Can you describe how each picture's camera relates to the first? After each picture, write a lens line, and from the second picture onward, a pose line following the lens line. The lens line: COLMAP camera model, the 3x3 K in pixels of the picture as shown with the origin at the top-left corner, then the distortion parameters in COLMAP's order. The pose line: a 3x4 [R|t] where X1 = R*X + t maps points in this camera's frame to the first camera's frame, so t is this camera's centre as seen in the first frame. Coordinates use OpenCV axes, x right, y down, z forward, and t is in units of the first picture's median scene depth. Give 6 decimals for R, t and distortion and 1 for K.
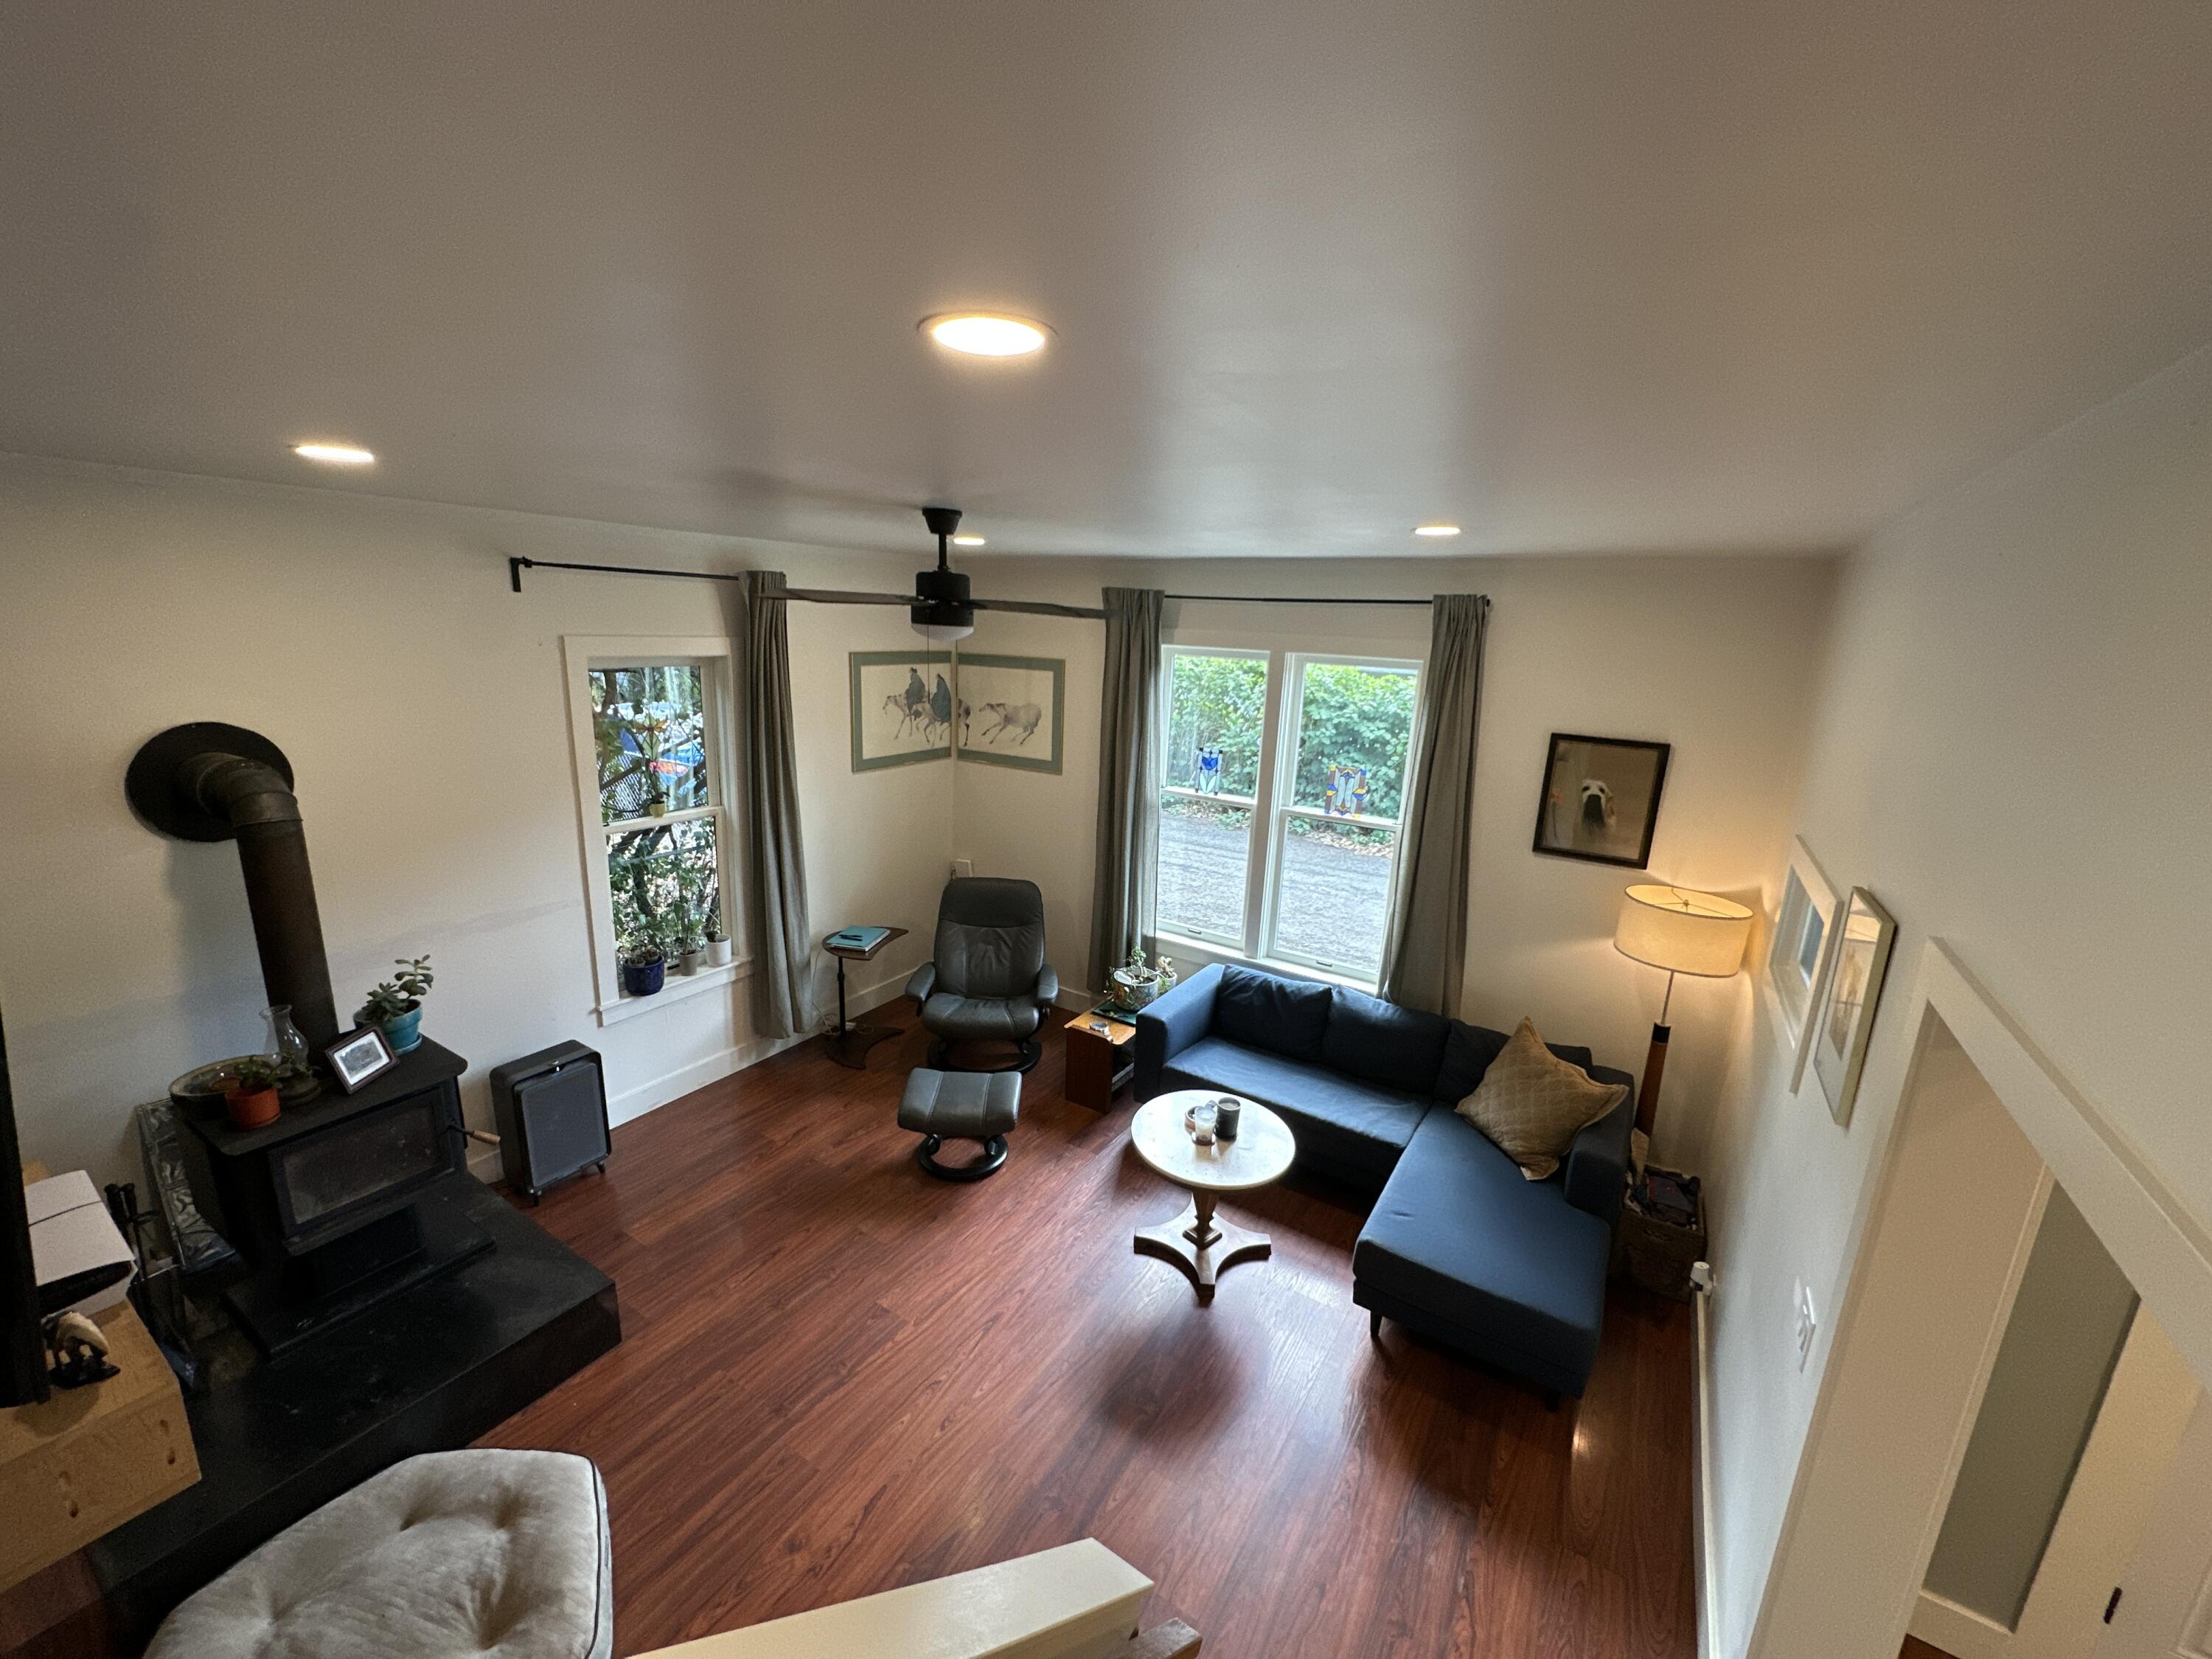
lens RADIAL K [[880.7, 0, 1104.2], [0, 880.7, 831.1], [0, 0, 1]] dist [-0.004374, 0.001715]
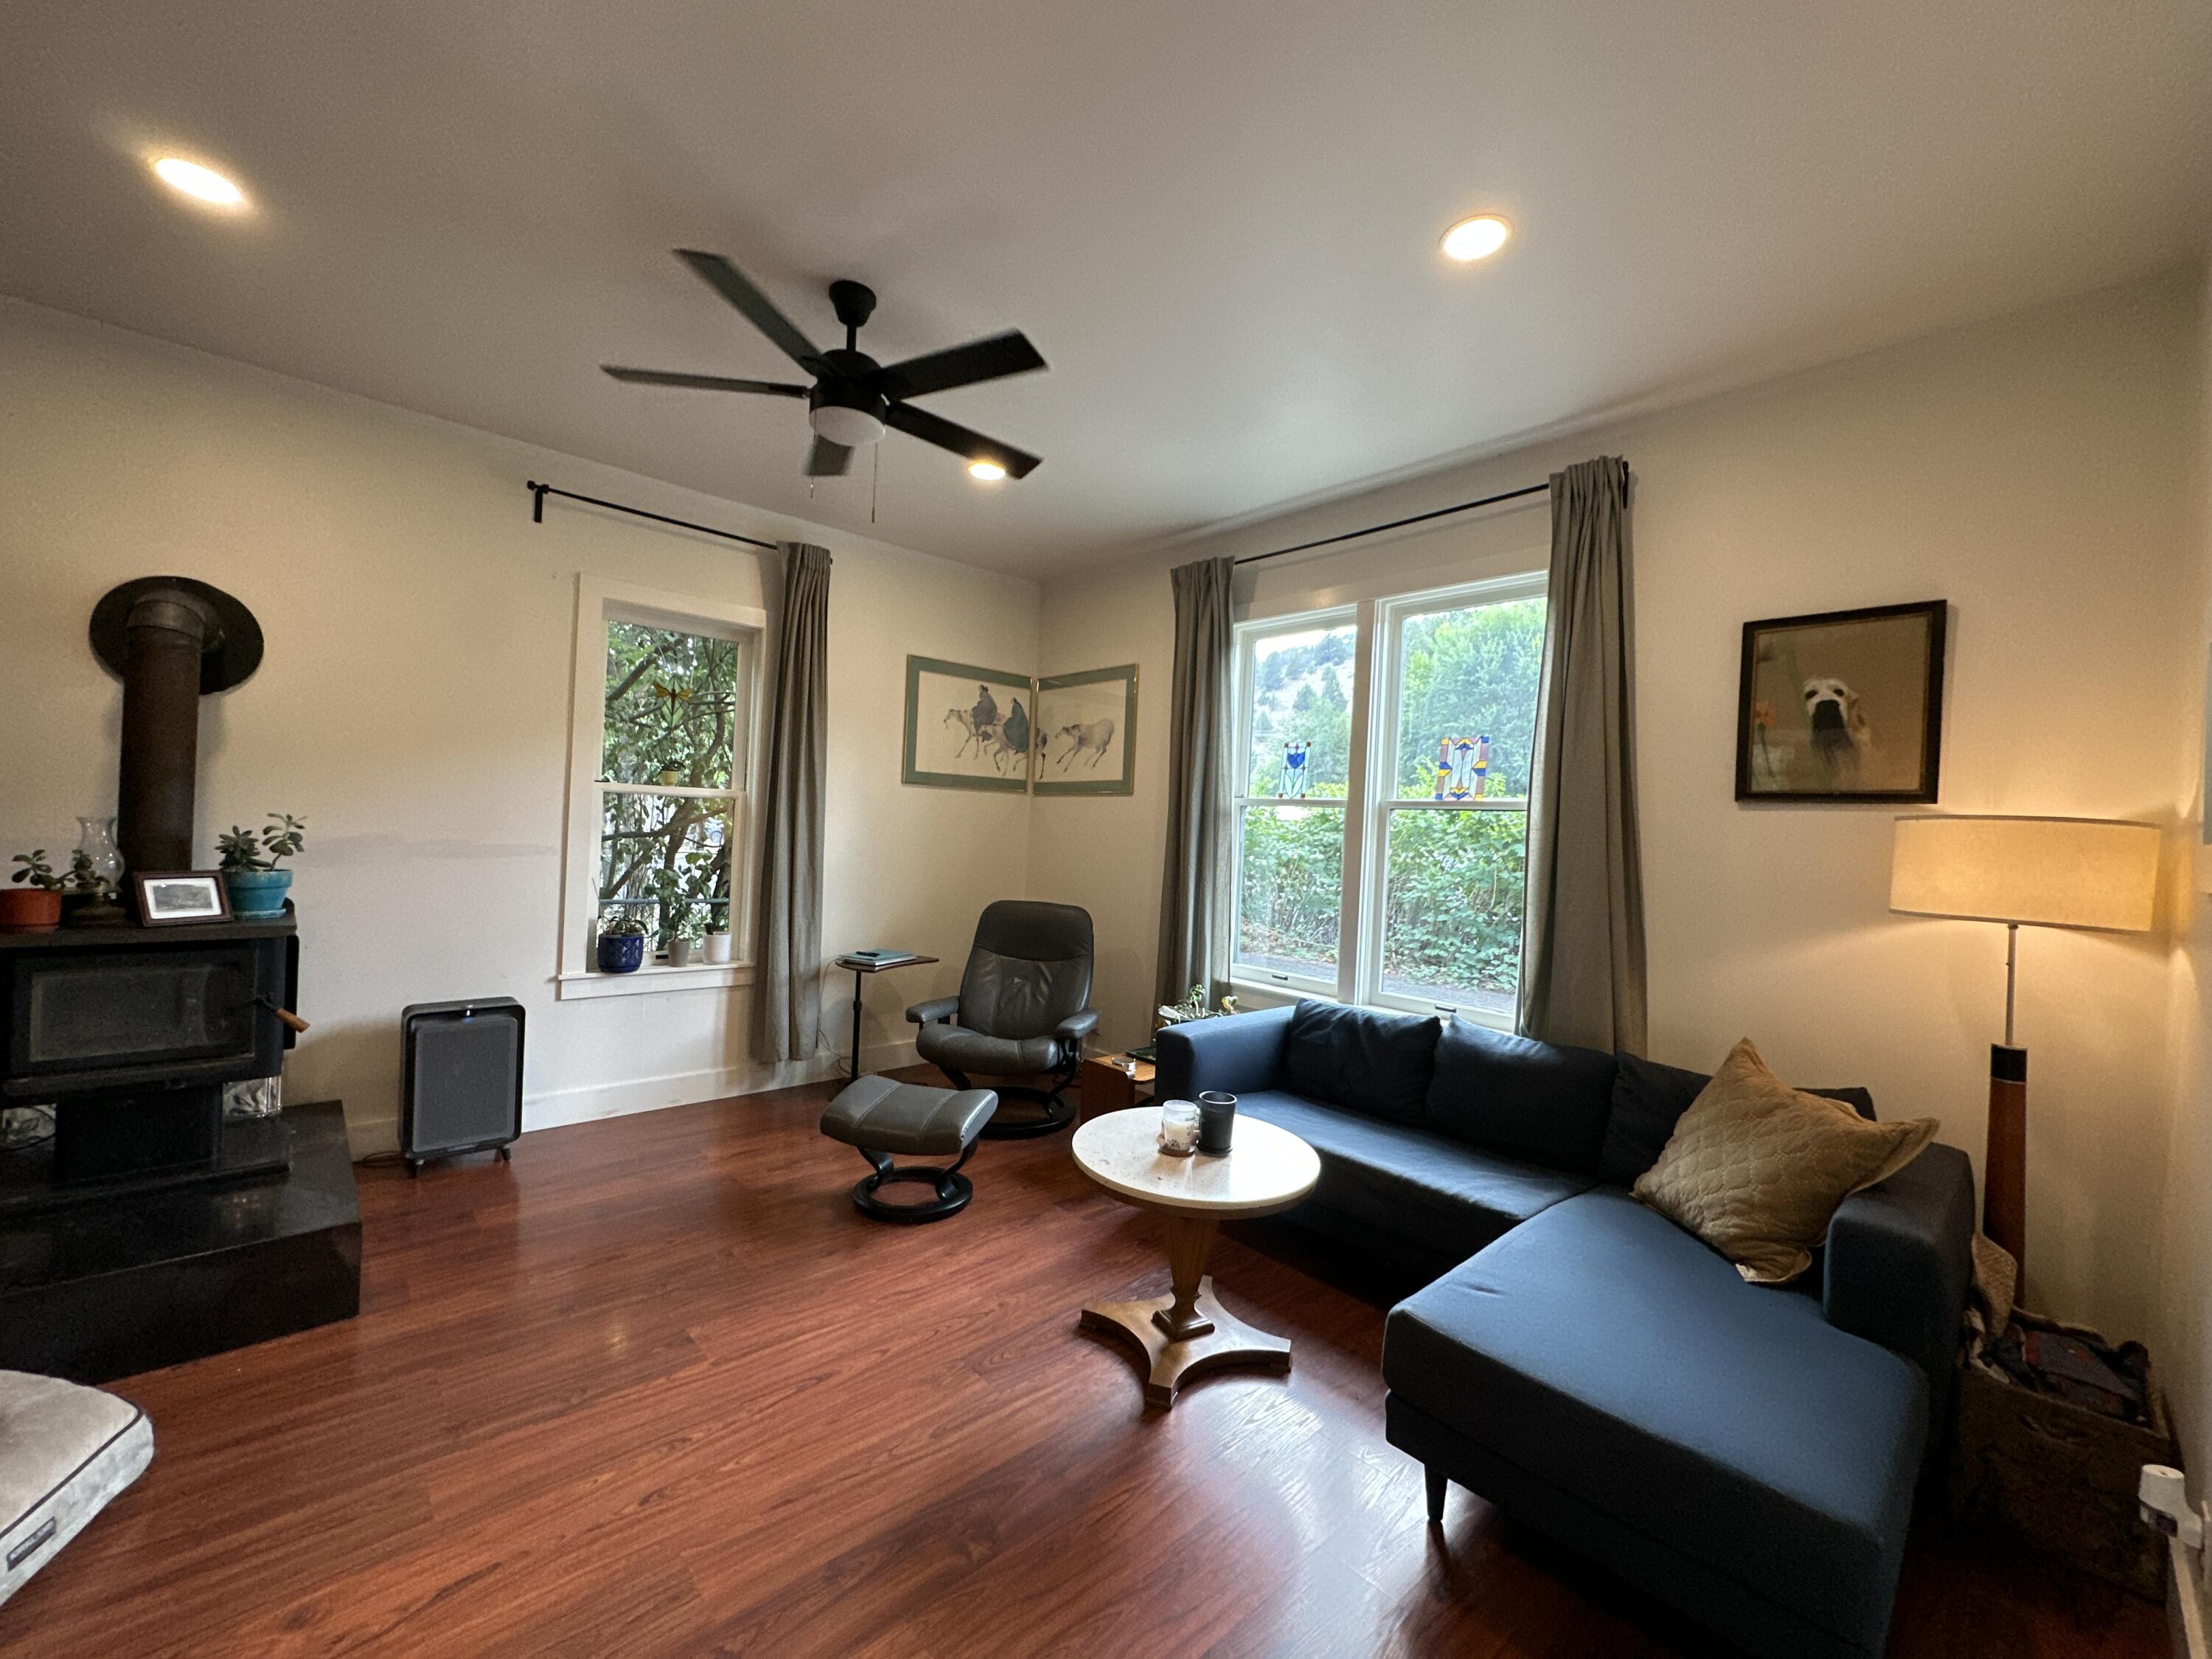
lens RADIAL K [[881.4, 0, 1104.7], [0, 881.4, 830.6], [0, 0, 1]] dist [-0.003064, 0.000769]
pose [[0.966815, 0.002080, -0.255469, 0.182408], [-0.064620, 0.969441, -0.236659, 0.220295], [0.247170, 0.245314, 0.937405, 0.244263]]
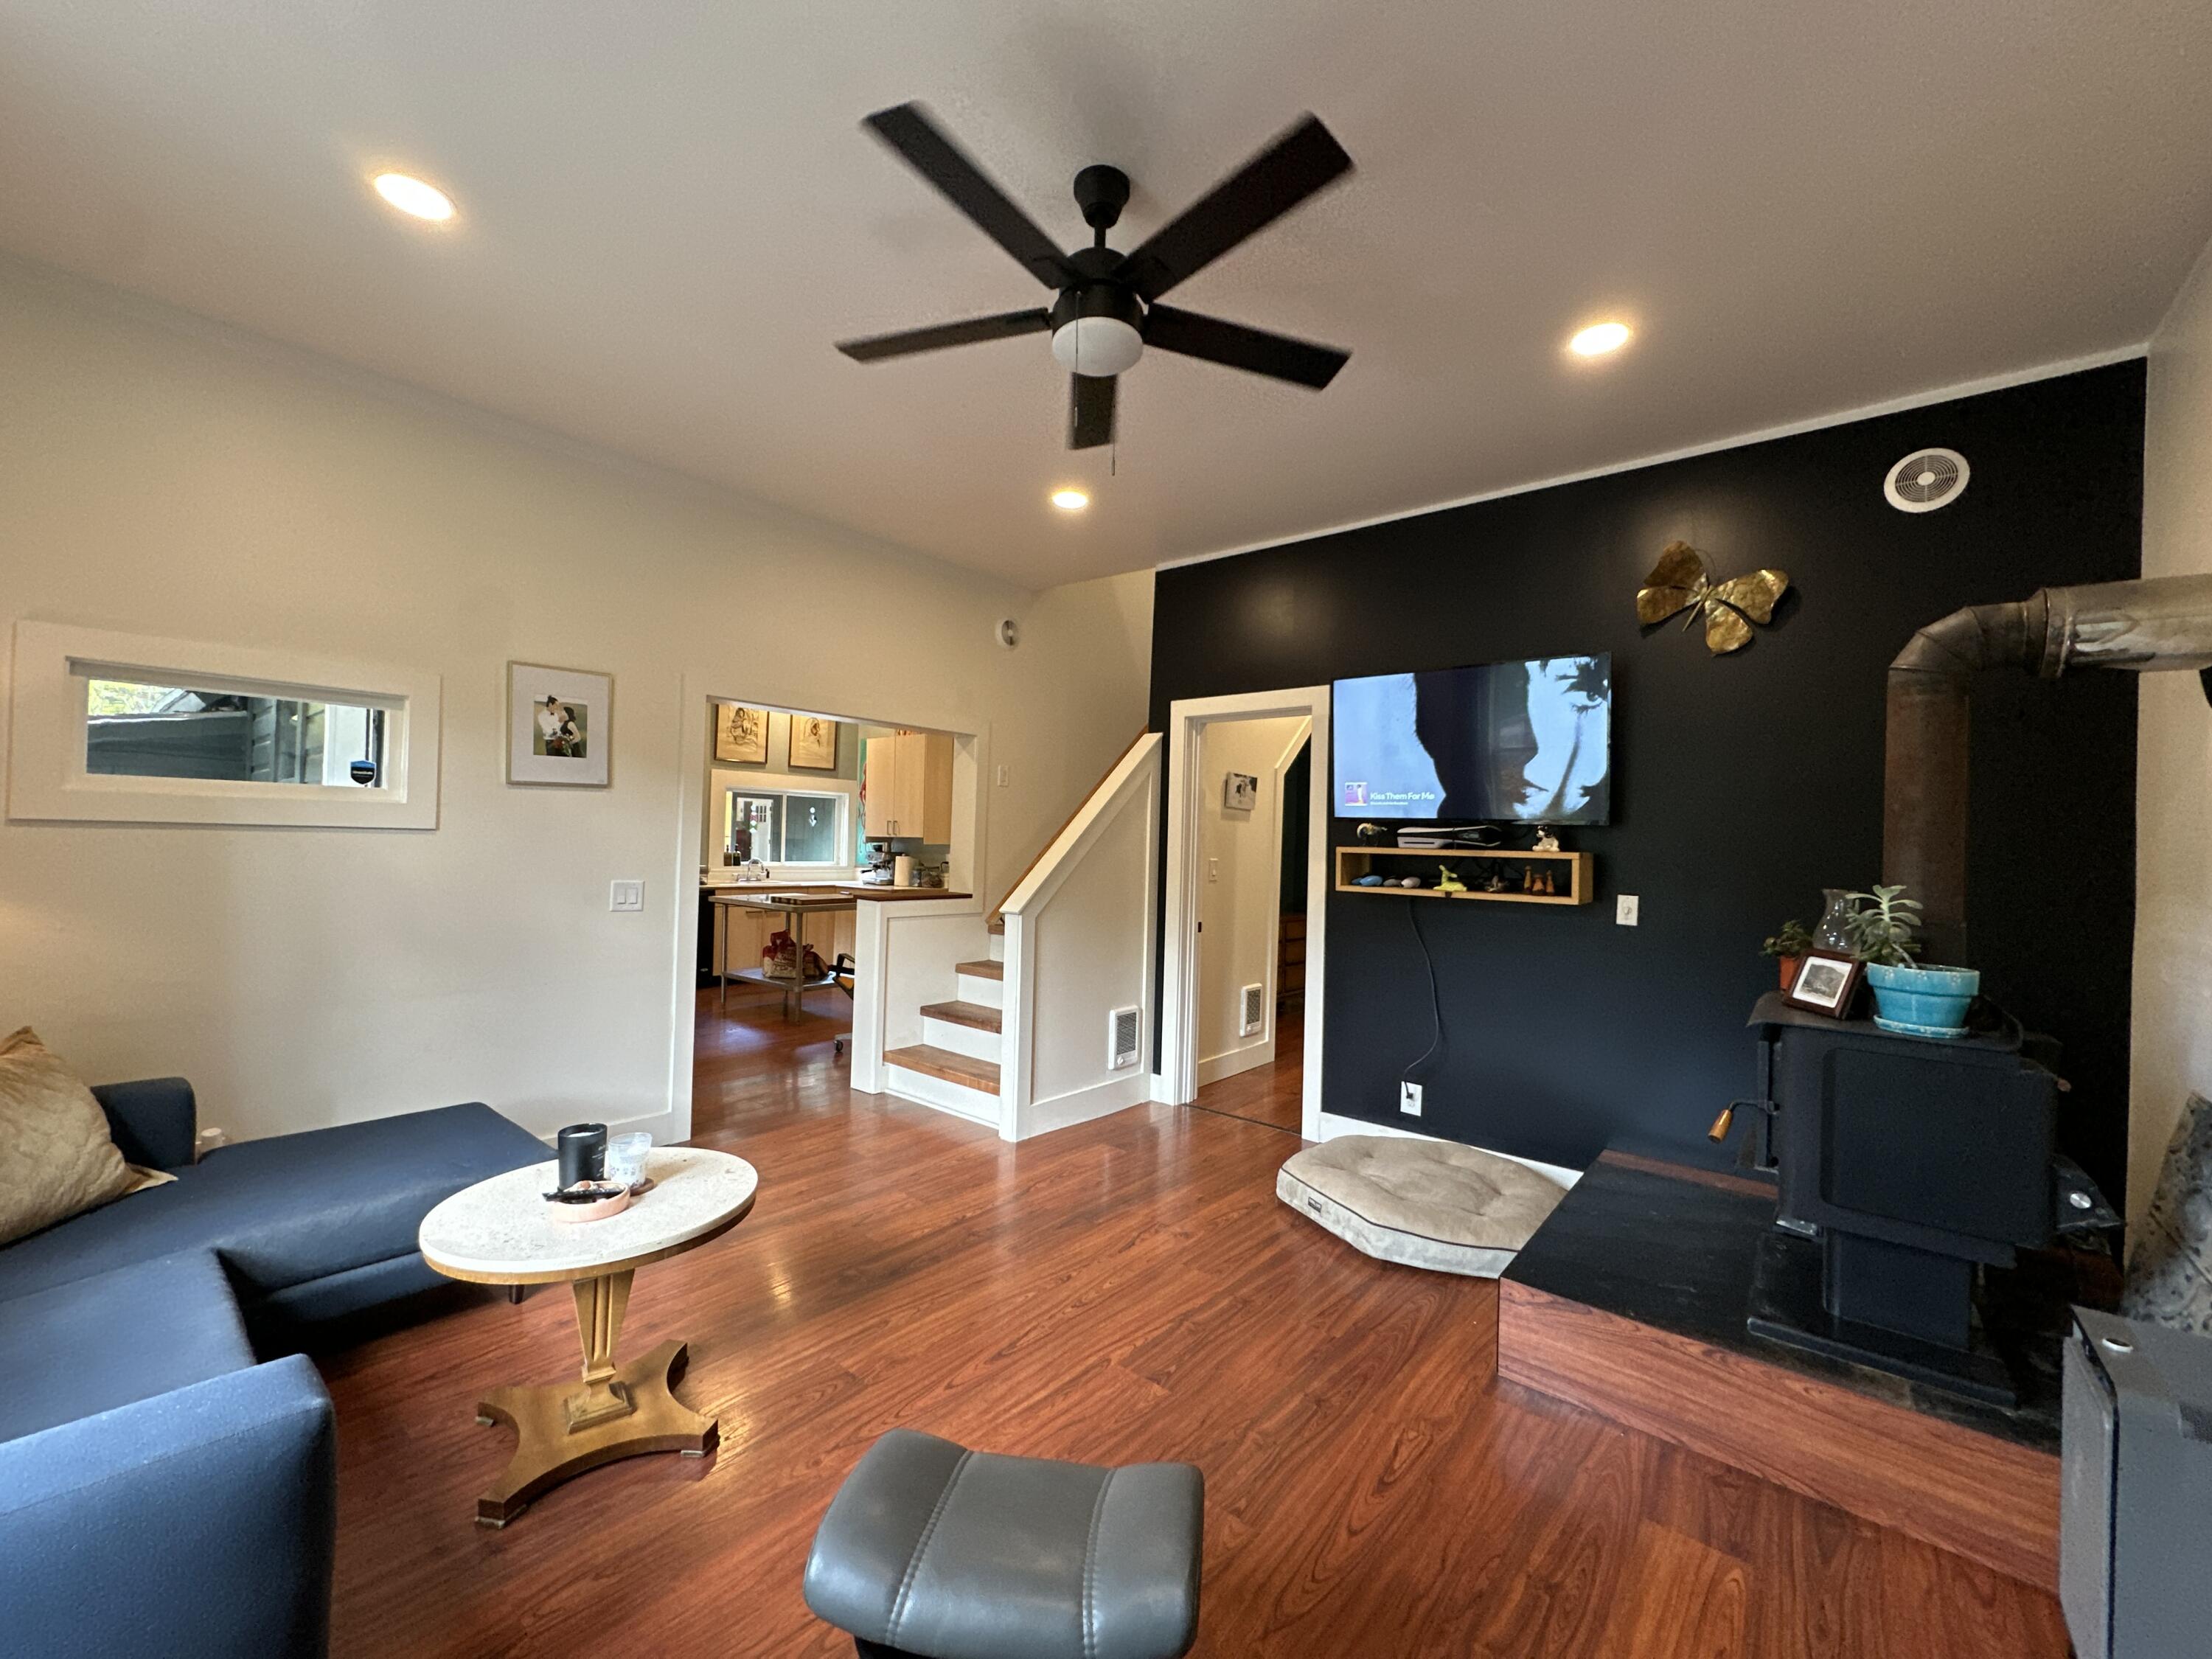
lens RADIAL K [[880.7, 0, 1104.2], [0, 880.7, 831.1], [0, 0, 1]] dist [-0.004374, 0.001715]
pose [[-0.989366, -0.064885, 0.130175, -0.201689], [-0.034166, 0.973616, 0.225621, -0.015129], [-0.141380, 0.218774, -0.965479, 1.162939]]
